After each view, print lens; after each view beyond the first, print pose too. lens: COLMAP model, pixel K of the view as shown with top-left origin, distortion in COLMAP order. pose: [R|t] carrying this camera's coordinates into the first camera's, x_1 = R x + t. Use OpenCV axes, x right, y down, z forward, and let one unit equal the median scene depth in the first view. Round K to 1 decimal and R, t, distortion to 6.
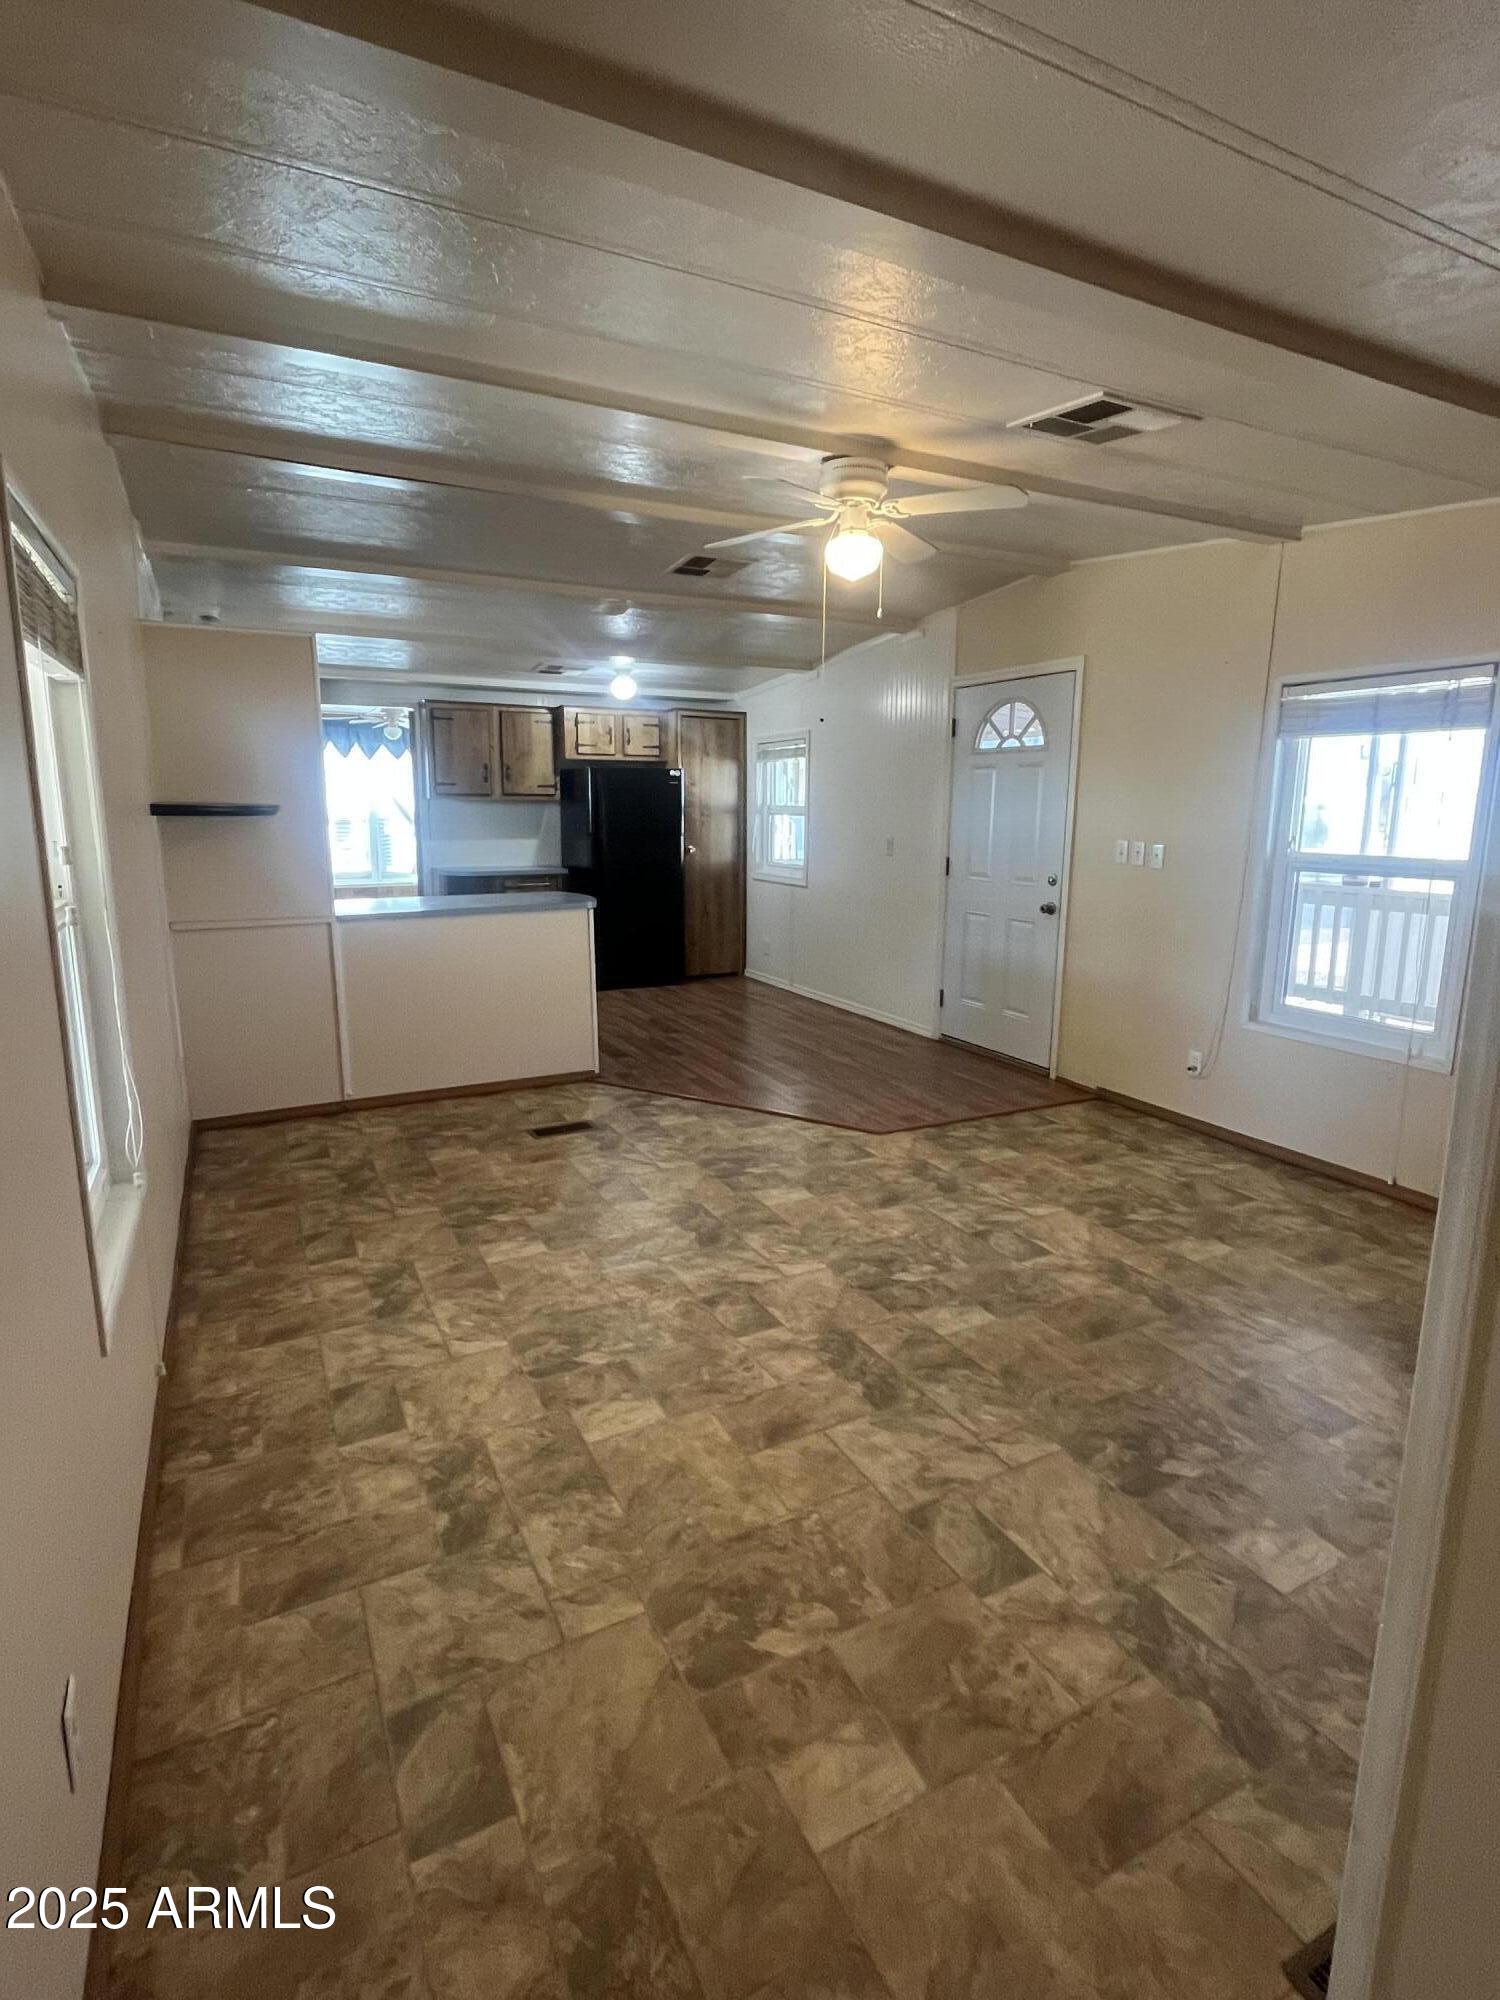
lens RADIAL K [[982.8, 0, 756.1], [0, 982.8, 994.7], [0, 0, 1]] dist [-0.006735, 0.000272]
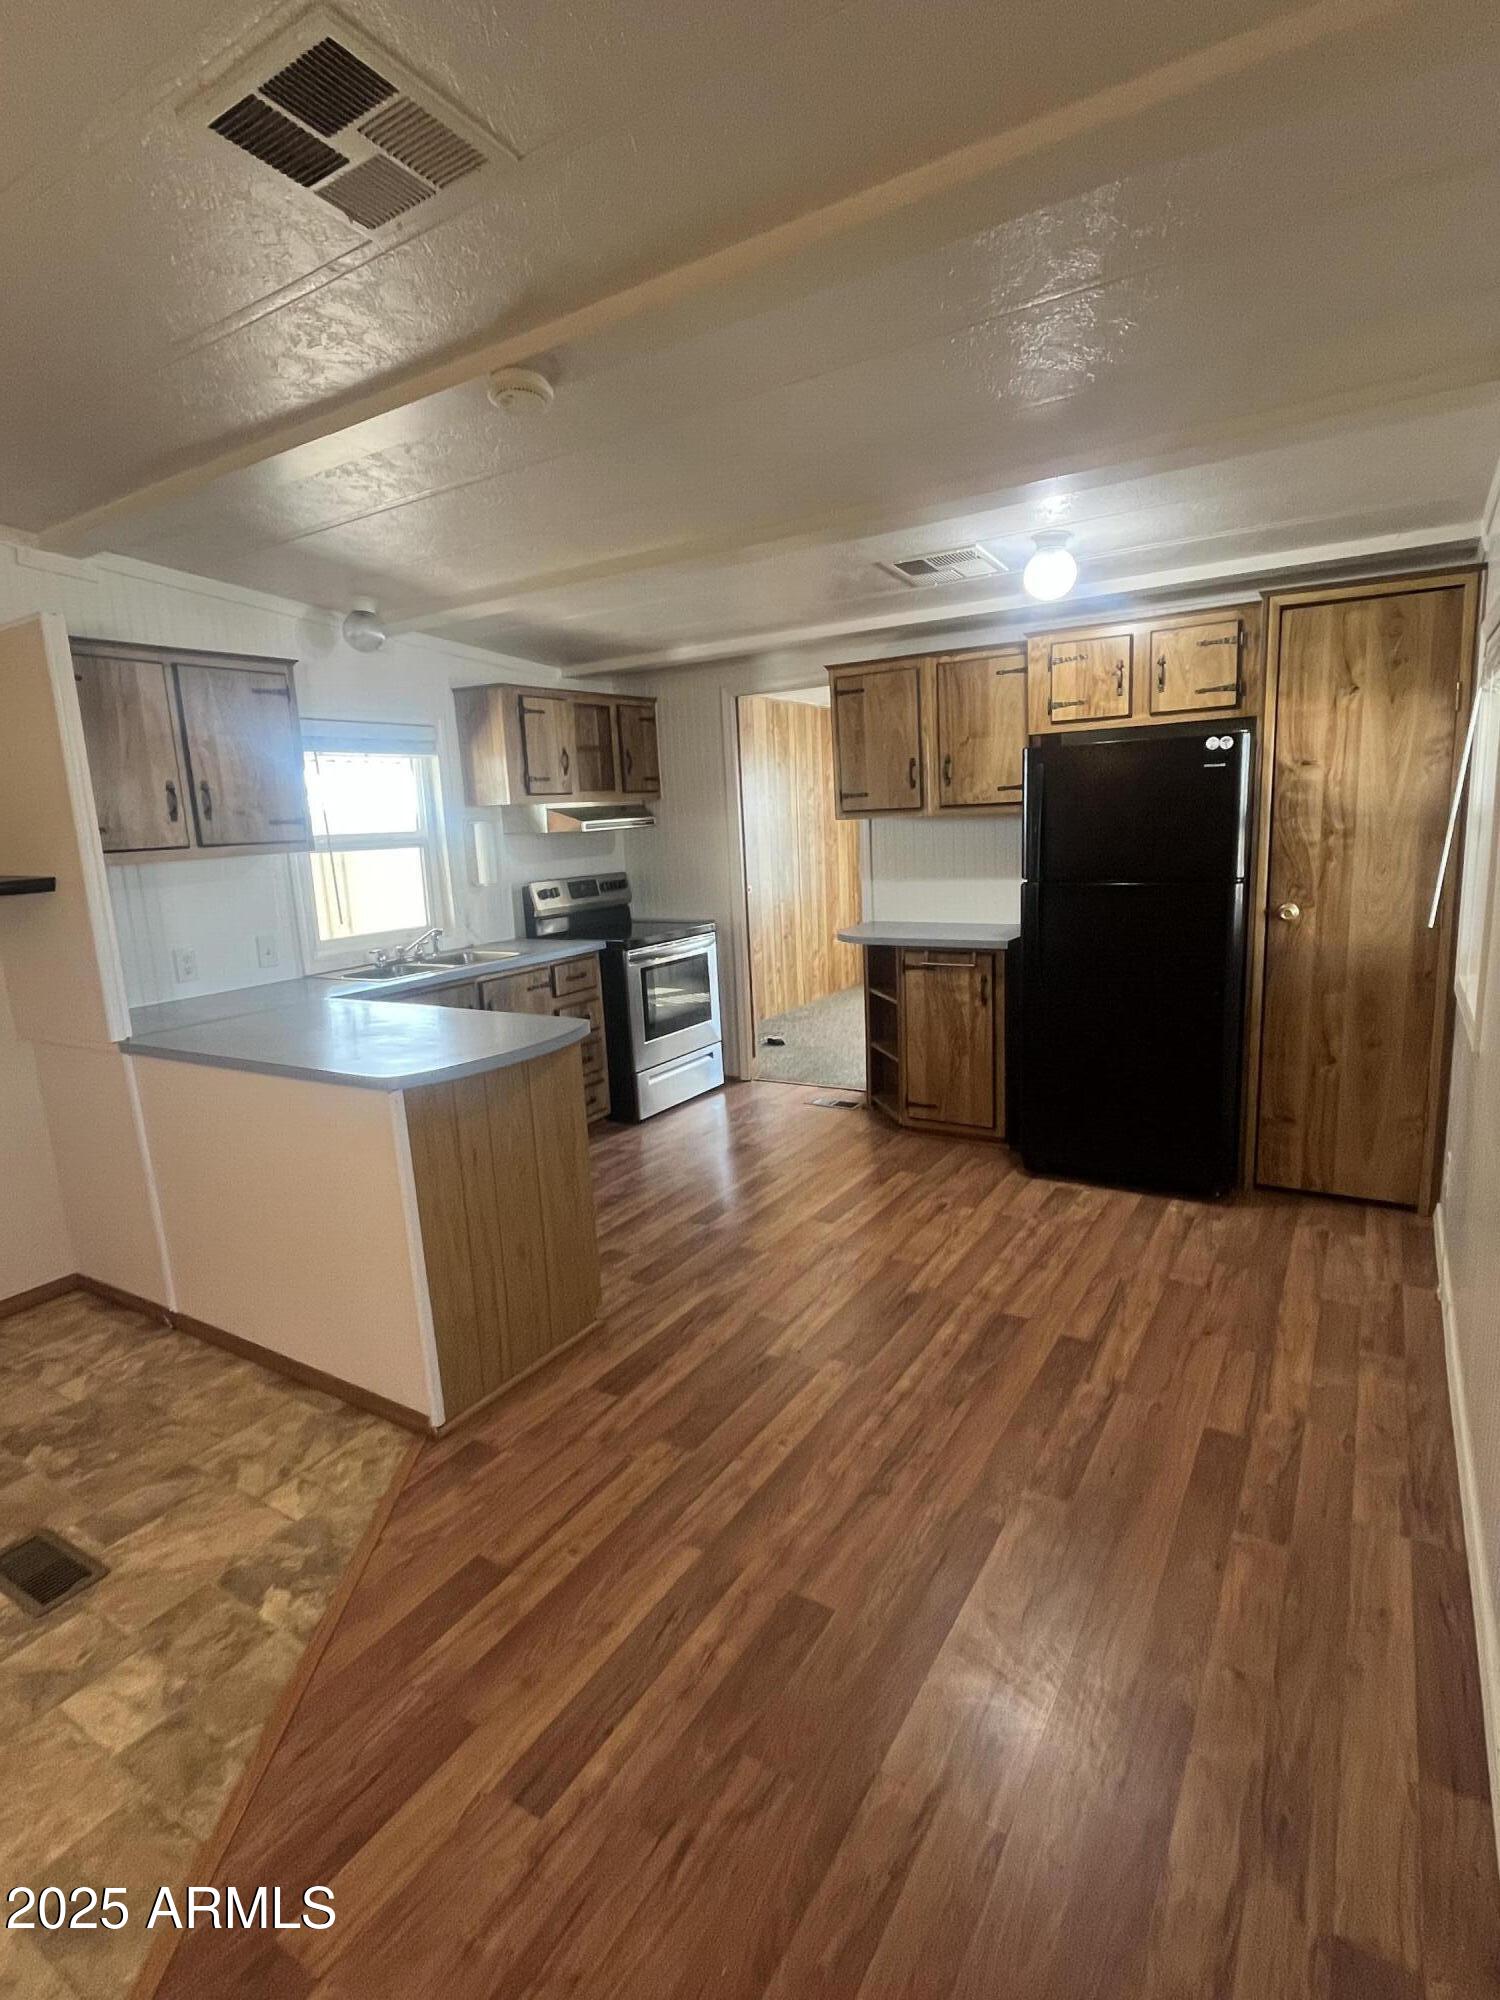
lens RADIAL K [[982.8, 0, 752.3], [0, 982.8, 1000.6], [0, 0, 1]] dist [-0.006735, 0.000272]
pose [[0.504493, 0.131727, -0.853308, 0.204014], [-0.111593, 0.989952, 0.086845, -0.126938], [0.856174, 0.051410, 0.514123, 0.604217]]
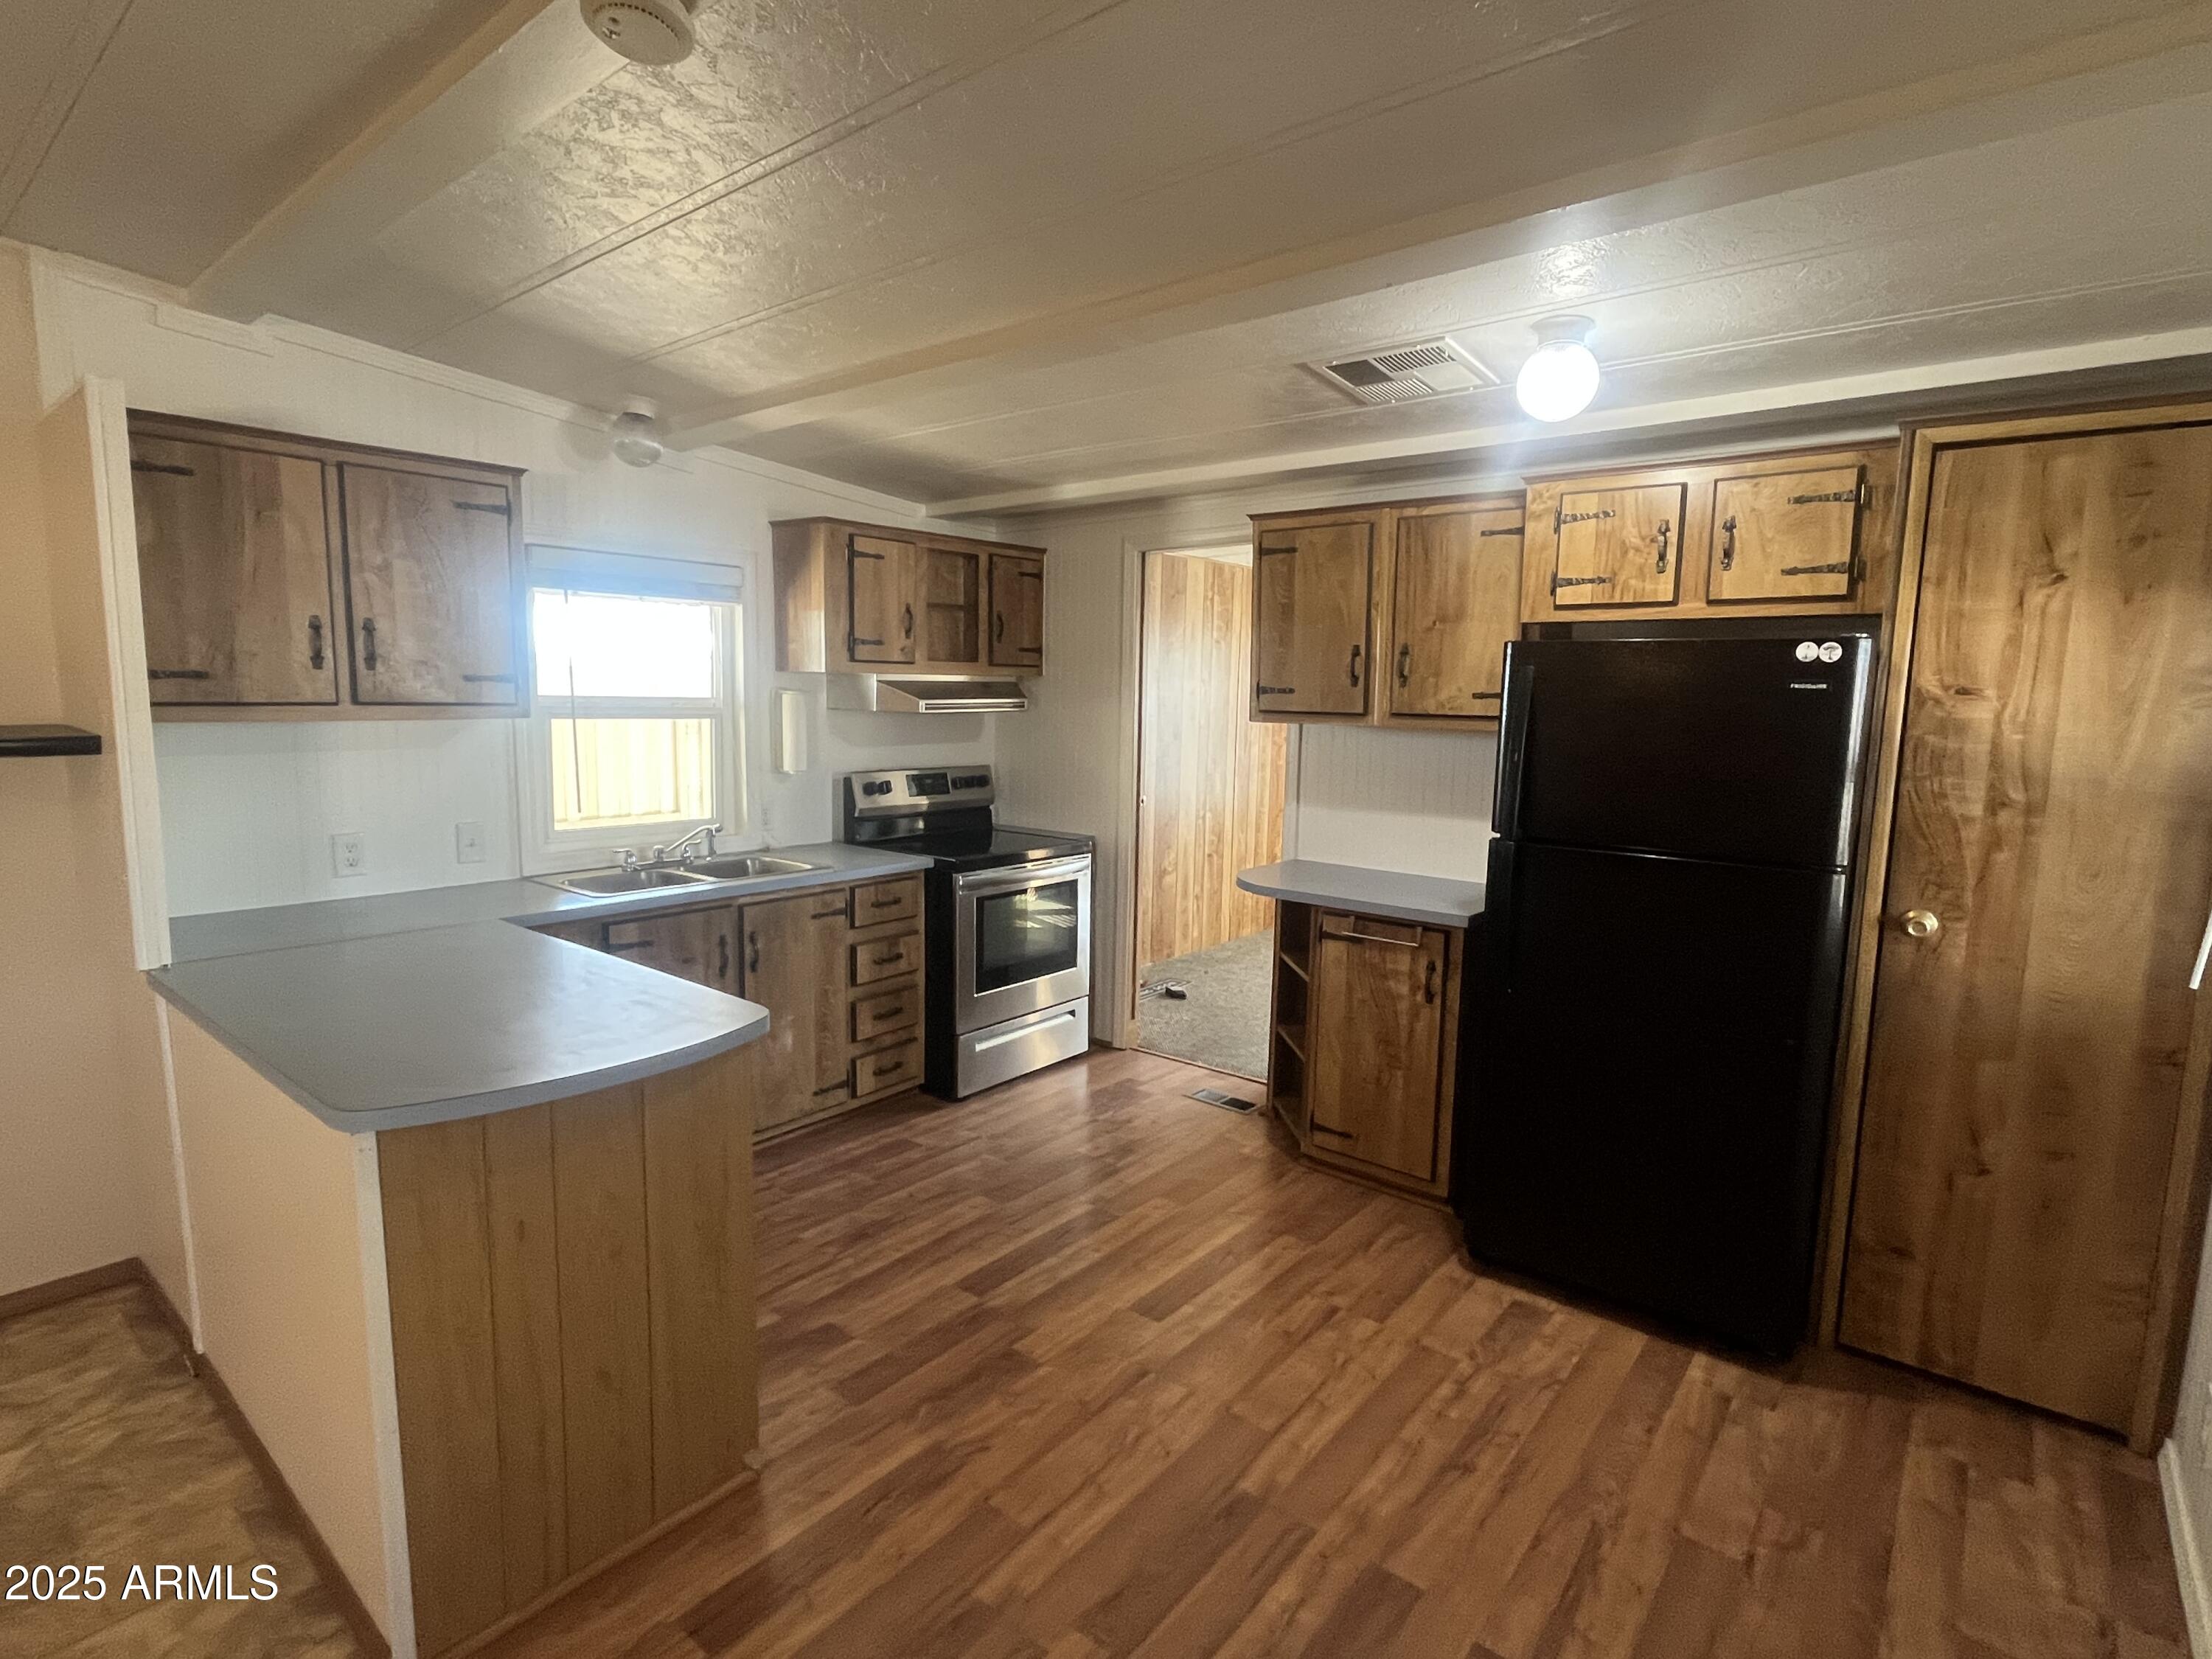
lens RADIAL K [[1087.0, 0, 1096.4], [0, 1087.0, 832.1], [0, 0, 1]] dist [-0.006735, 0.000272]
pose [[0.386730, 0.120004, -0.914352, 0.126316], [-0.187941, 0.980945, 0.049254, -0.153156], [0.902839, 0.152796, 0.401914, 0.704017]]
